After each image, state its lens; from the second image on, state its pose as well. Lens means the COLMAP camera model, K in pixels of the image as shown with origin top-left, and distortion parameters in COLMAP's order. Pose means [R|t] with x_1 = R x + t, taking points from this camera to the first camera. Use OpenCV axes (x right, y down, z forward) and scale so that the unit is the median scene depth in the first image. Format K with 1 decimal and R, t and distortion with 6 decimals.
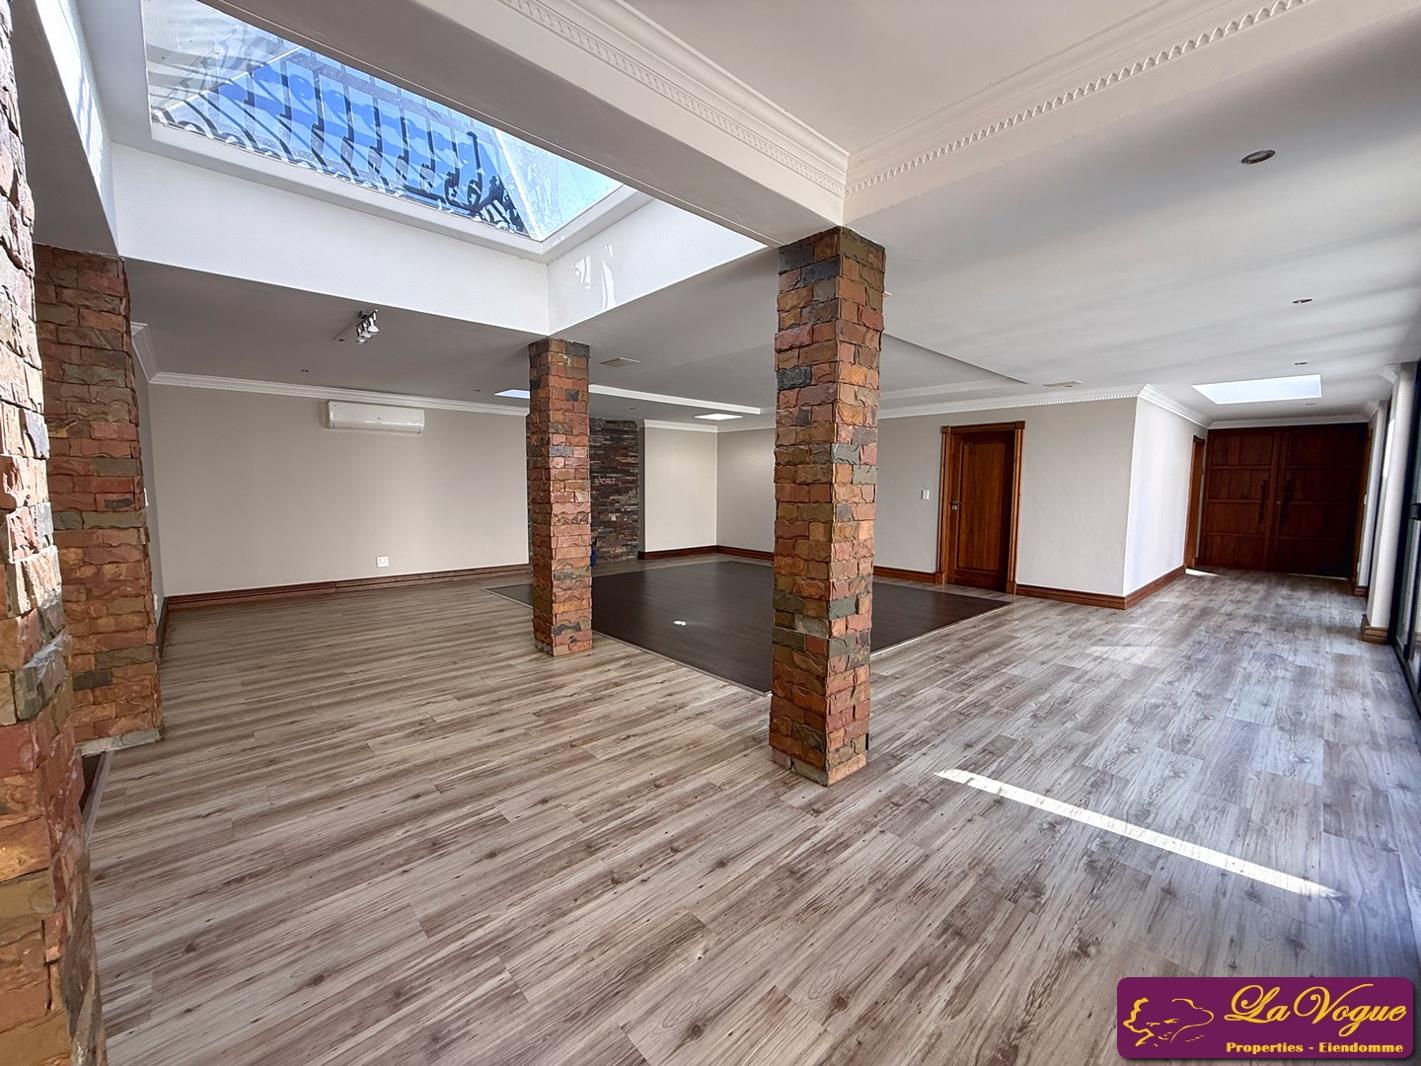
lens RADIAL K [[568.6, 0, 707.2], [0, 568.6, 531.6], [0, 0, 1]] dist [-0.000909, 0.000114]
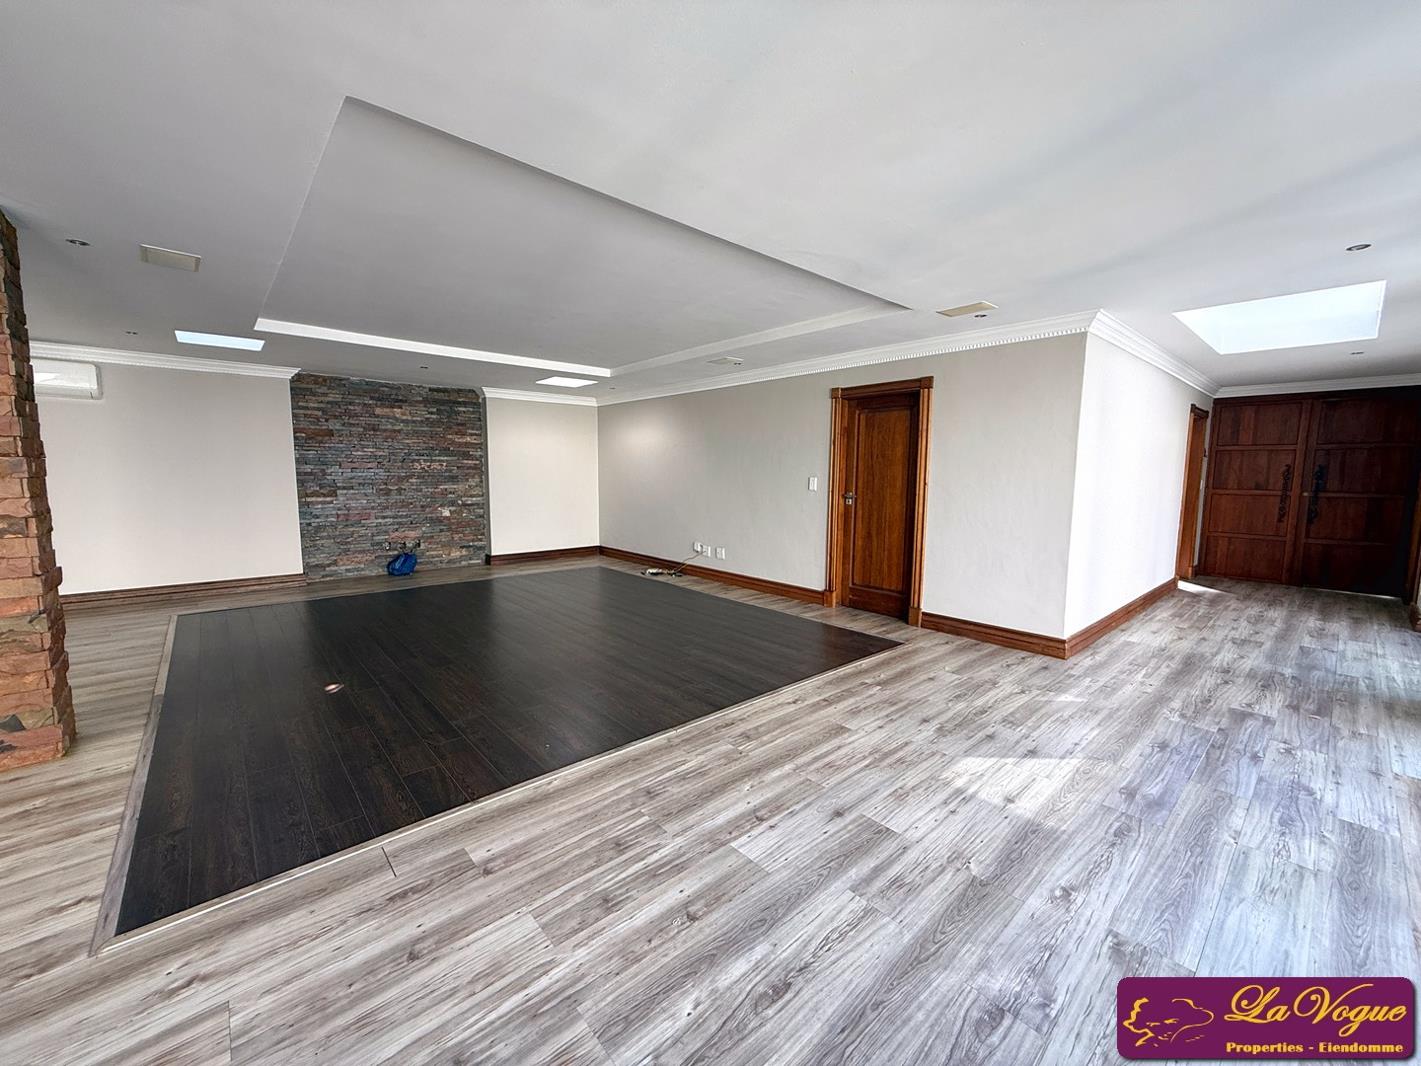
lens RADIAL K [[568.6, 0, 706.5], [0, 568.6, 532.3], [0, 0, 1]] dist [-0.000909, 0.000114]
pose [[0.999798, 0.002209, -0.019967, 0.329822], [-0.001762, 0.999747, 0.022405, -0.023466], [0.020012, -0.022366, 0.999550, 0.335232]]
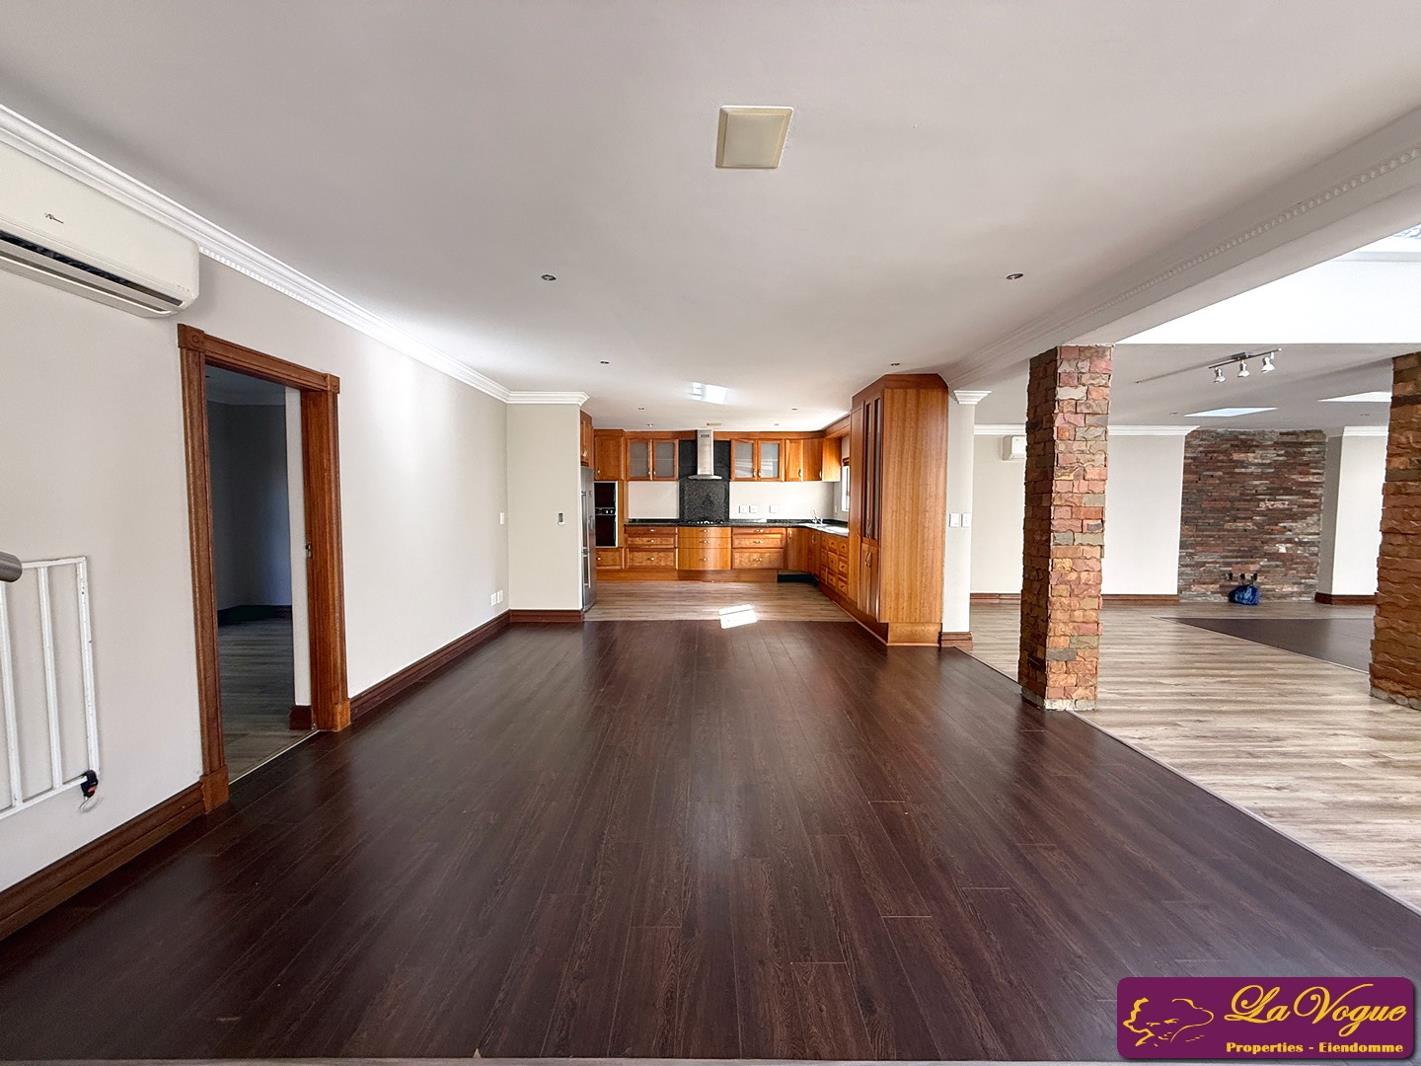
lens RADIAL K [[568.6, 0, 707.4], [0, 568.6, 531.7], [0, 0, 1]] dist [-0.000909, 0.000114]
pose [[0.738506, 0.034449, -0.673366, -0.350748], [-0.057459, 0.998276, -0.011947, 0.012873], [0.671794, 0.047514, 0.739212, -0.263787]]
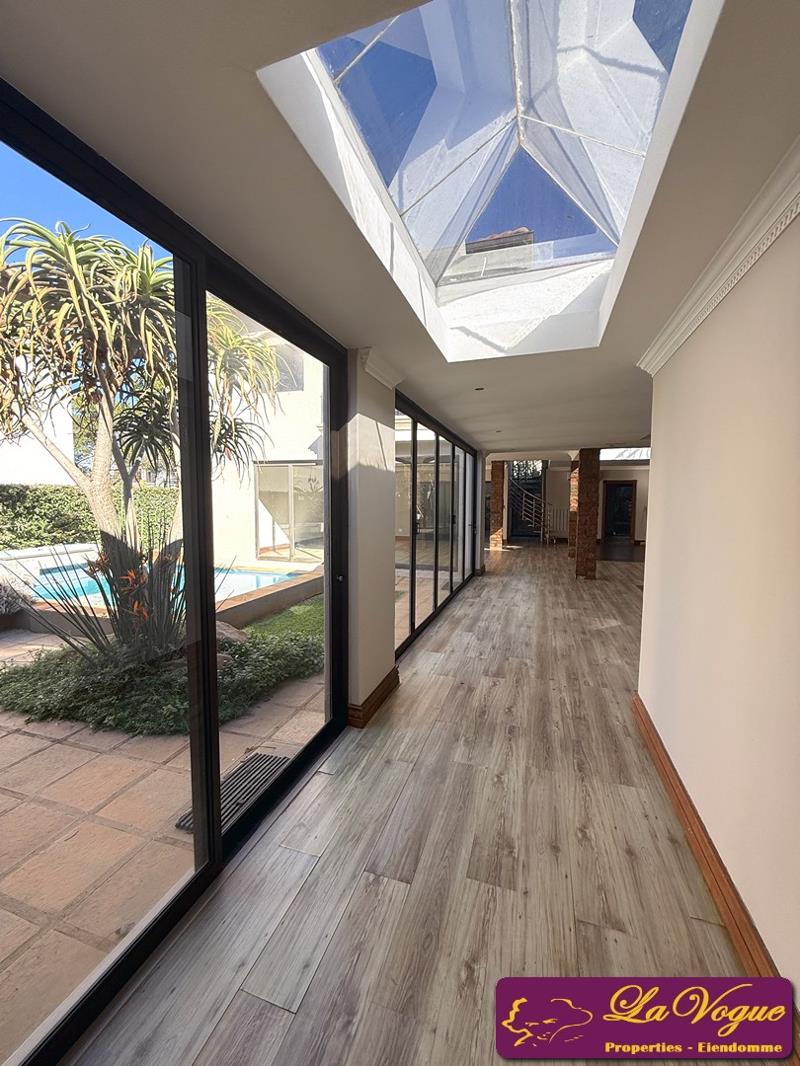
lens RADIAL K [[426.5, 0, 401.9], [0, 426.5, 532.5], [0, 0, 1]] dist [-0.000909, 0.000114]
pose [[-0.870897, 0.028612, -0.490633, 1.194189], [-0.049907, 0.987995, 0.146204, -0.119709], [0.488926, 0.151814, -0.859014, 1.255722]]
